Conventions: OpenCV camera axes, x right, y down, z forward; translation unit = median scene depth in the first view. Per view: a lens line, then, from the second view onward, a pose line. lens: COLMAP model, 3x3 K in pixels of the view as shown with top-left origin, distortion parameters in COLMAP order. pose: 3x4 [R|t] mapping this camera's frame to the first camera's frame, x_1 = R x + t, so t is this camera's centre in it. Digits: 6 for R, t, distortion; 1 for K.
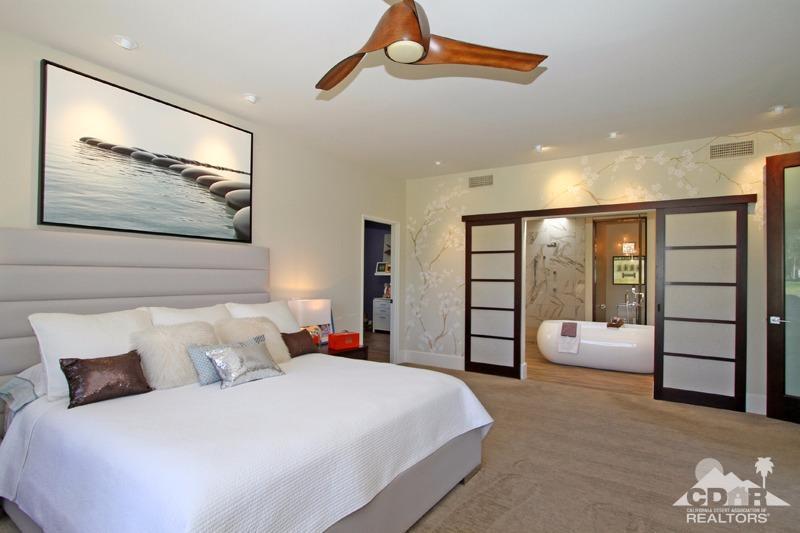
lens RADIAL K [[408.1, 0, 397.8], [0, 408.1, 268.9], [0, 0, 1]] dist [-0.002803, -0.000279]
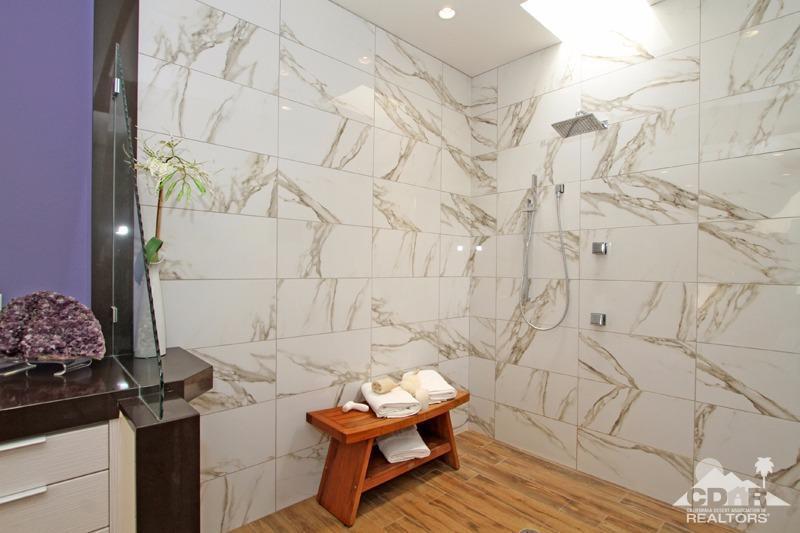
lens RADIAL K [[408.1, 0, 402.5], [0, 408.1, 268.2], [0, 0, 1]] dist [-0.002803, -0.000279]
pose [[0.972211, 0.005544, -0.234040, 0.328058], [-0.001000, 0.999809, 0.019527, 0.016409], [0.234104, -0.018751, 0.972031, 0.739002]]
